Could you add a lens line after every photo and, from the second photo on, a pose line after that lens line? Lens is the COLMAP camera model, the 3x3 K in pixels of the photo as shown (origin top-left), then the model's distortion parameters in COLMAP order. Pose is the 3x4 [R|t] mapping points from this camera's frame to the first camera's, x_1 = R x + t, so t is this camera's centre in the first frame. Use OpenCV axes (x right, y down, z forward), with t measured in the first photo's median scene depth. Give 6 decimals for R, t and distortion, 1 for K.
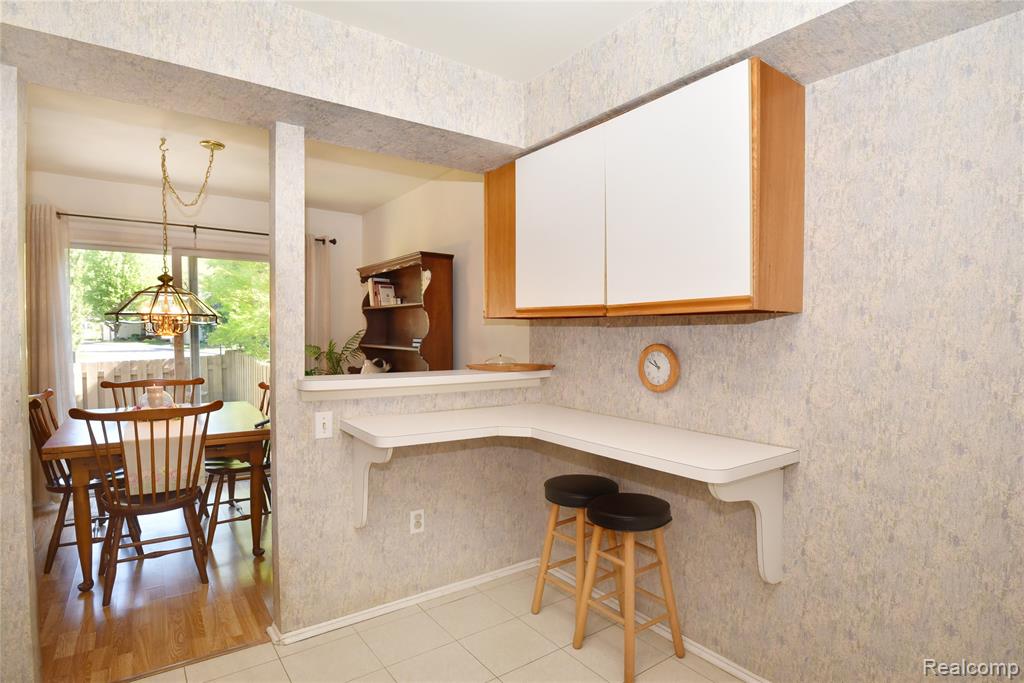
lens RADIAL K [[523.6, 0, 512.0], [0, 523.6, 341.5], [0, 0, 1]] dist [-0.001274, -0.000774]
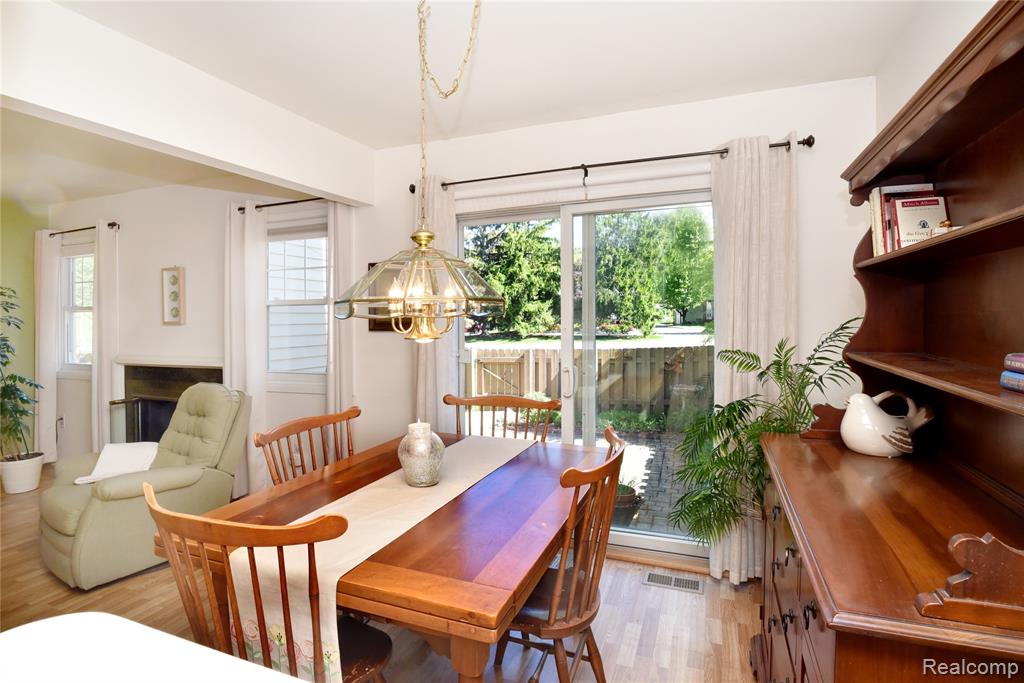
lens RADIAL K [[521.4, 0, 495.8], [0, 521.4, 336.3], [0, 0, 1]] dist [-0.063021, -0.000566]
pose [[0.537564, 0.019877, -0.842988, -0.101620], [-0.001245, 0.999740, 0.022779, -0.016089], [0.843222, -0.011196, 0.537449, 0.544594]]
